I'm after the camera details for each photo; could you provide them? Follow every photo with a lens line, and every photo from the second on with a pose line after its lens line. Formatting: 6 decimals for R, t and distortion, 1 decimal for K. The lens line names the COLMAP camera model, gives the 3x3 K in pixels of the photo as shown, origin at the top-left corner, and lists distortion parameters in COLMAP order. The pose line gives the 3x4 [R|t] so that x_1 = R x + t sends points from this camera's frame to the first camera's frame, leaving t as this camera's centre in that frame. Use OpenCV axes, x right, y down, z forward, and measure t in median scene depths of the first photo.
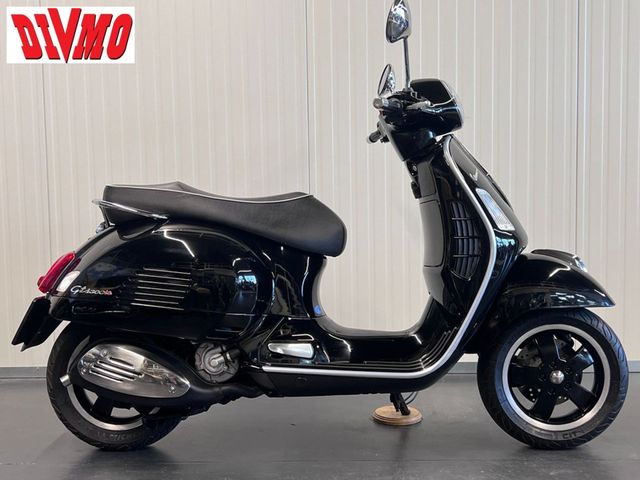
lens RADIAL K [[765.4, 0, 314.1], [0, 765.4, 221.0], [0, 0, 1]] dist [0.046798, 0.000000]
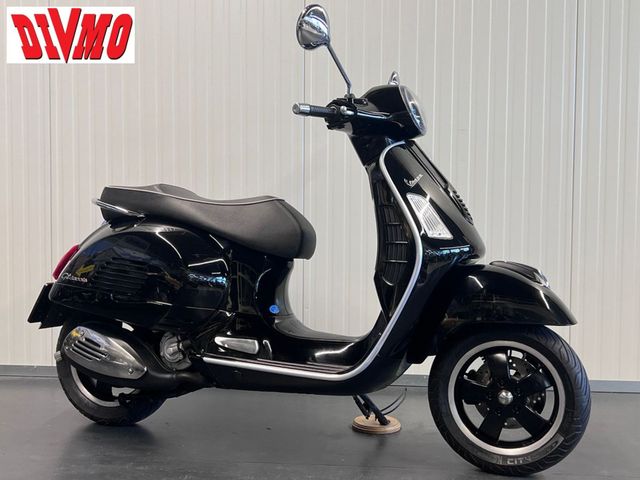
lens RADIAL K [[765.4, 0, 346.6], [0, 765.4, 222.3], [0, 0, 1]] dist [0.046798, 0.000000]
pose [[0.949297, 0.030224, -0.312923, 0.416142], [-0.037579, 0.999140, -0.017499, 0.012519], [0.312125, 0.028371, 0.949617, 0.041162]]
